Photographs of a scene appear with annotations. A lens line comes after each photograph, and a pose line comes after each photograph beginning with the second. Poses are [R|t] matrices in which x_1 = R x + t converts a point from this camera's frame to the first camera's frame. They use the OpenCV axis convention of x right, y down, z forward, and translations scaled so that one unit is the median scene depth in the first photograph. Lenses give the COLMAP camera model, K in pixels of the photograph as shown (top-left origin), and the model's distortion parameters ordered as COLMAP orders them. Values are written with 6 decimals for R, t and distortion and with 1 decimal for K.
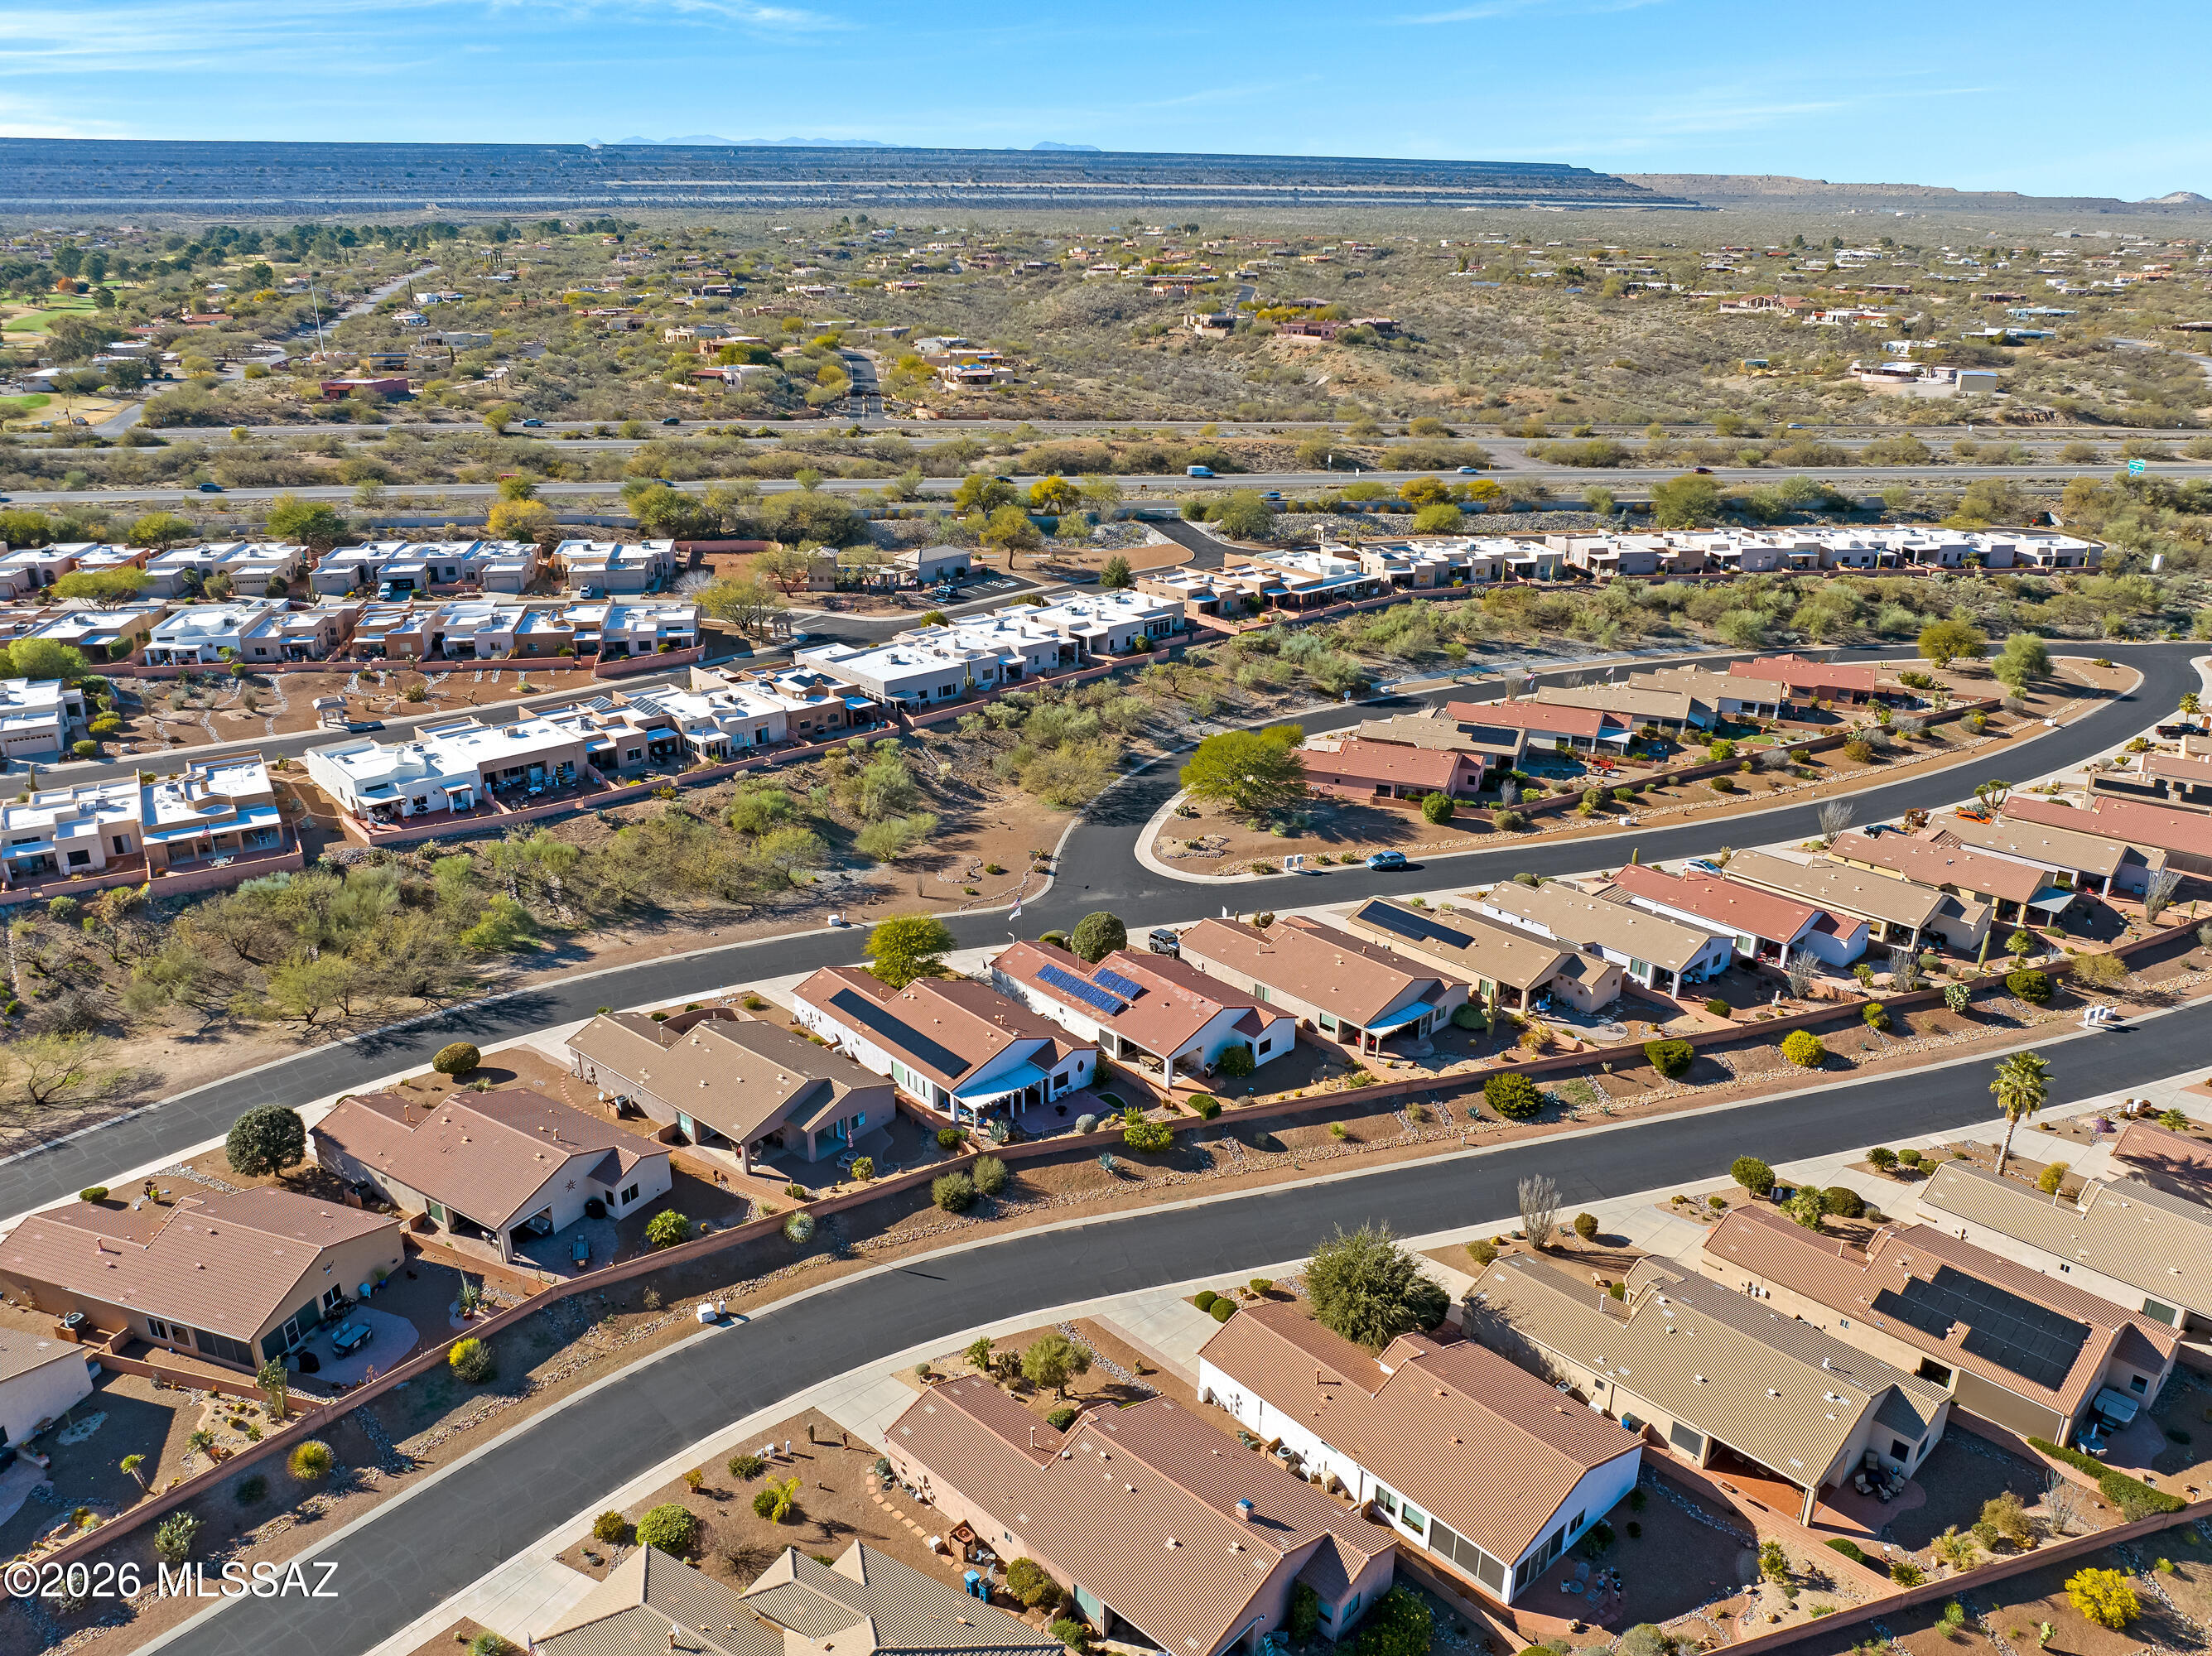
lens RADIAL K [[1587.0, 0, 1106.0], [0, 1587.0, 828.0], [0, 0, 1]] dist [-0.053323, 0.026196]
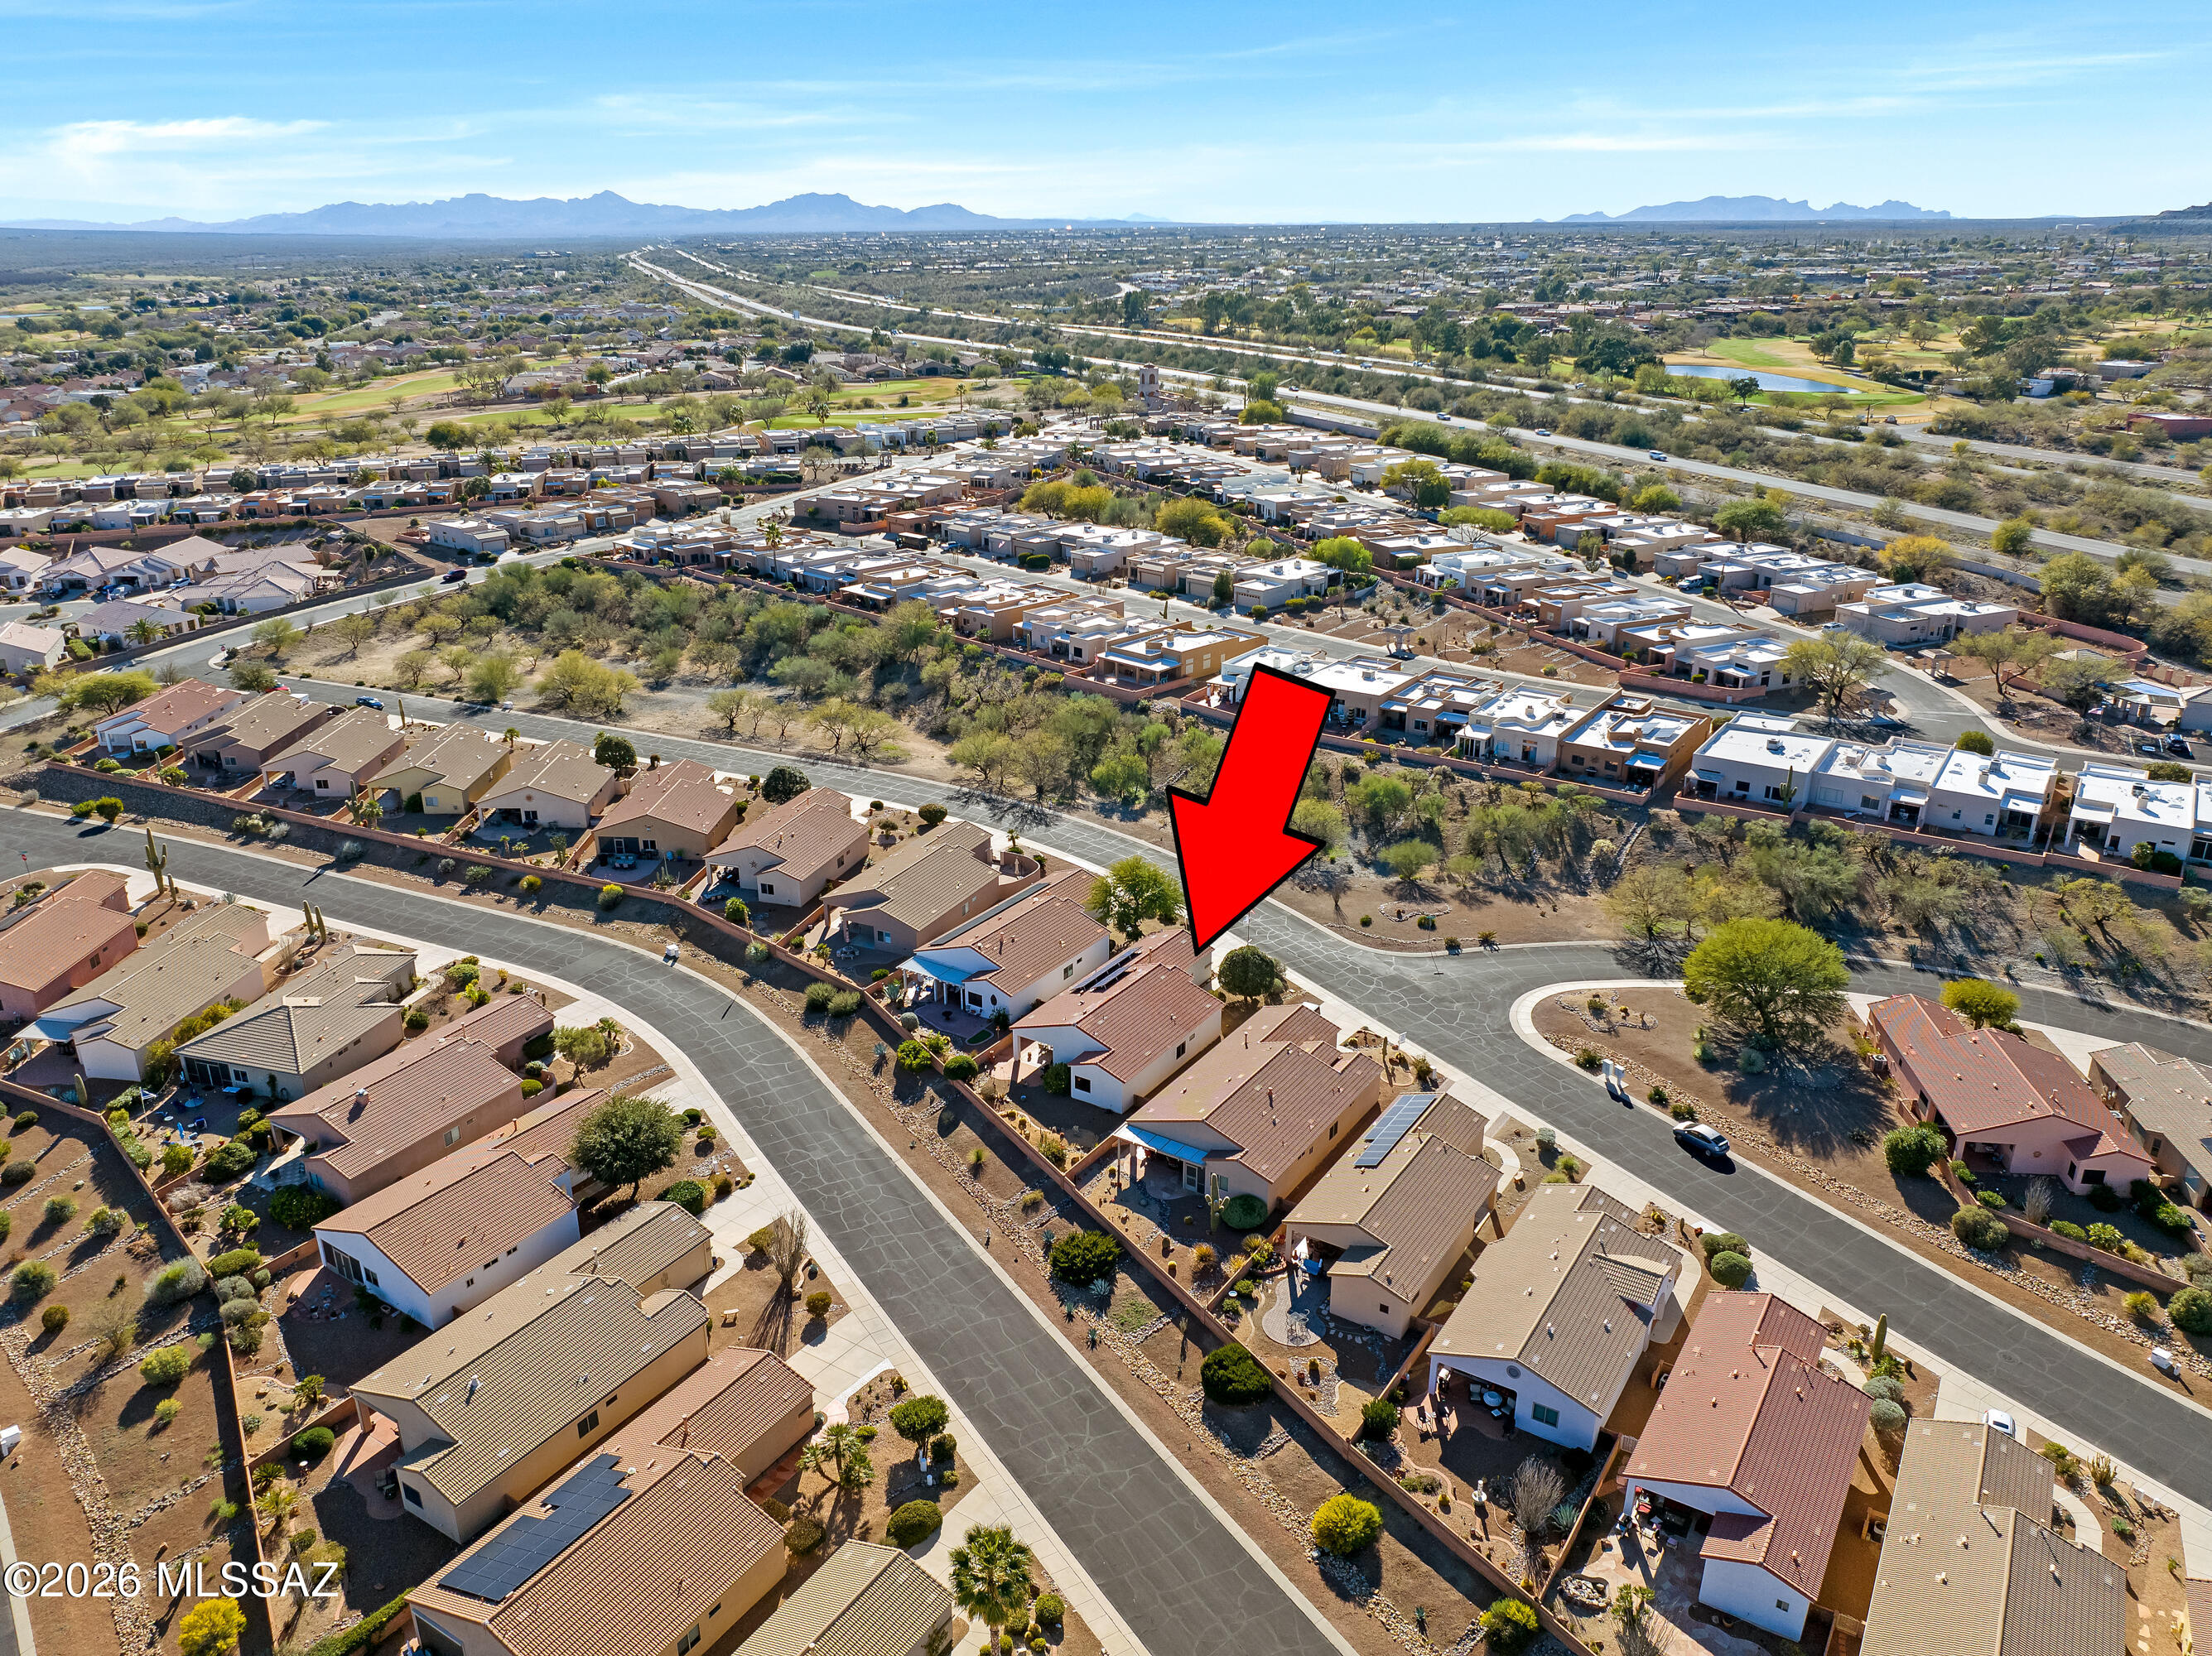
lens RADIAL K [[1570.9, 0, 1106.0], [0, 1570.9, 828.0], [0, 0, 1]] dist [0.046920, 0.000901]
pose [[0.254021, 0.330453, -0.908996, 0.780783], [-0.357989, 0.905200, 0.229032, -0.186376], [0.898508, 0.267232, 0.348239, 0.567048]]
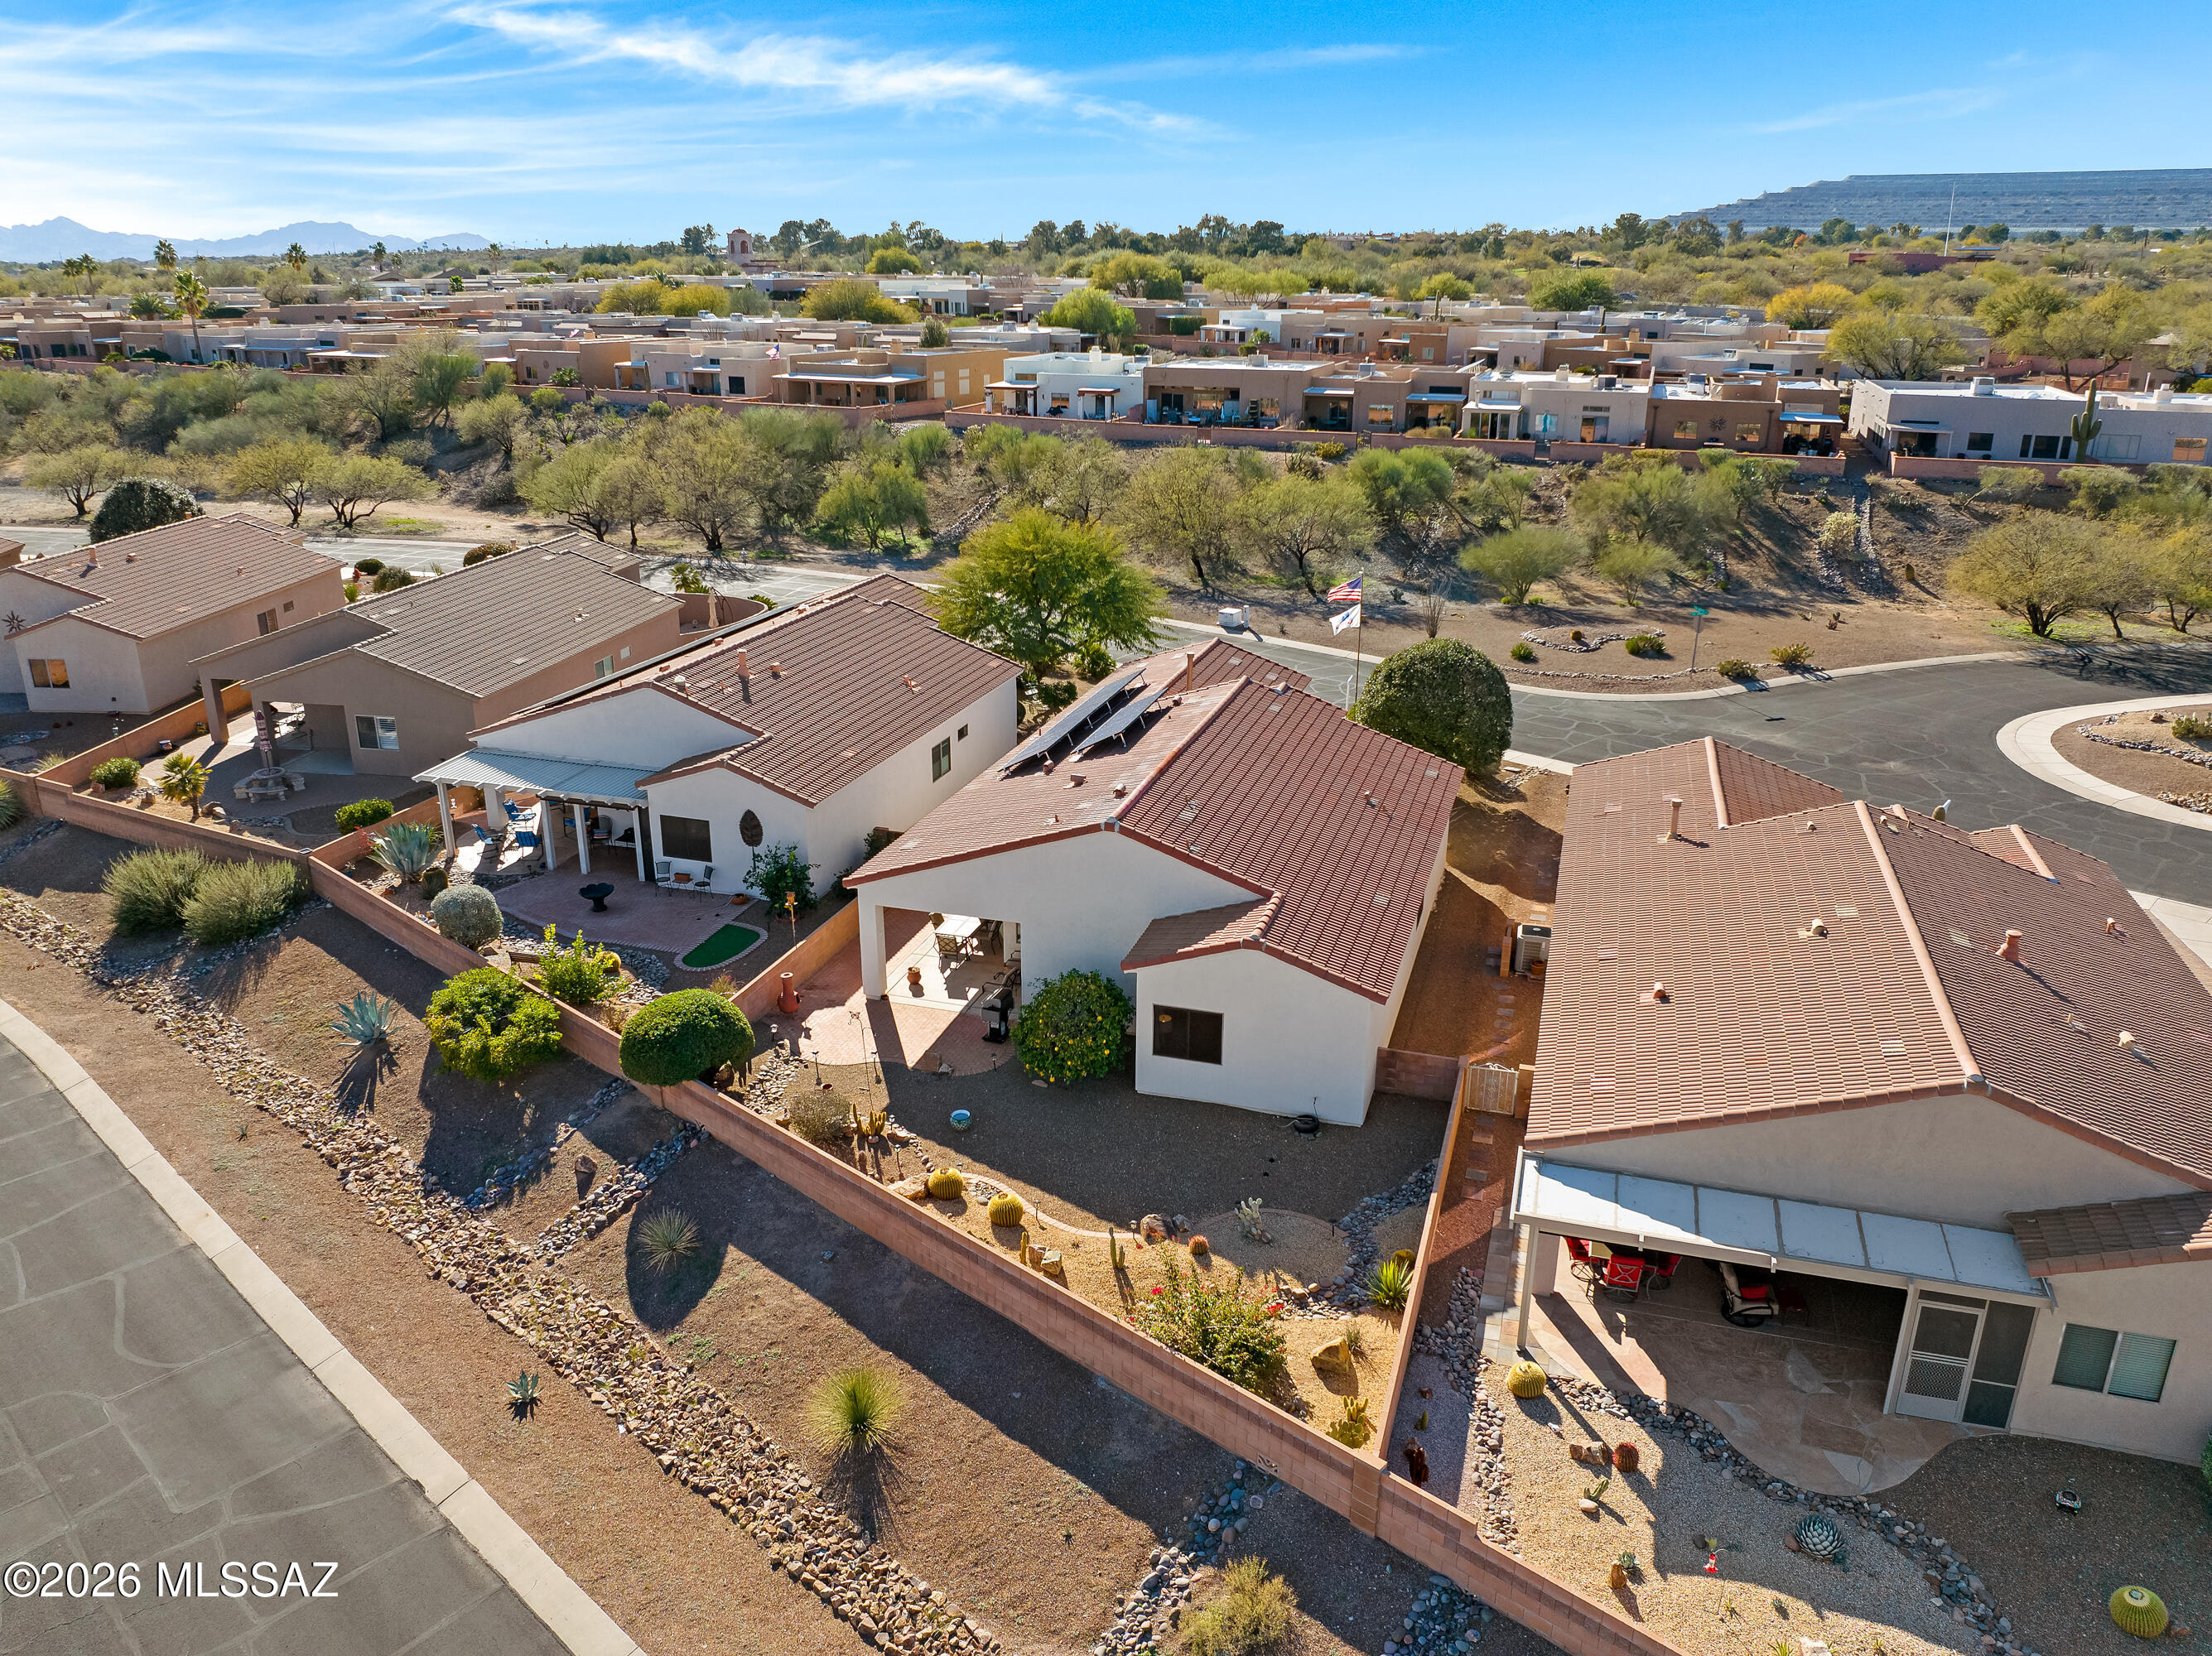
lens RADIAL K [[1587.0, 0, 1106.0], [0, 1587.0, 828.0], [0, 0, 1]] dist [-0.053323, 0.026196]
pose [[0.504986, 0.279364, -0.816667, 0.241736], [-0.321750, 0.938903, 0.122224, 0.075993], [0.800916, 0.201041, 0.564018, 0.740678]]
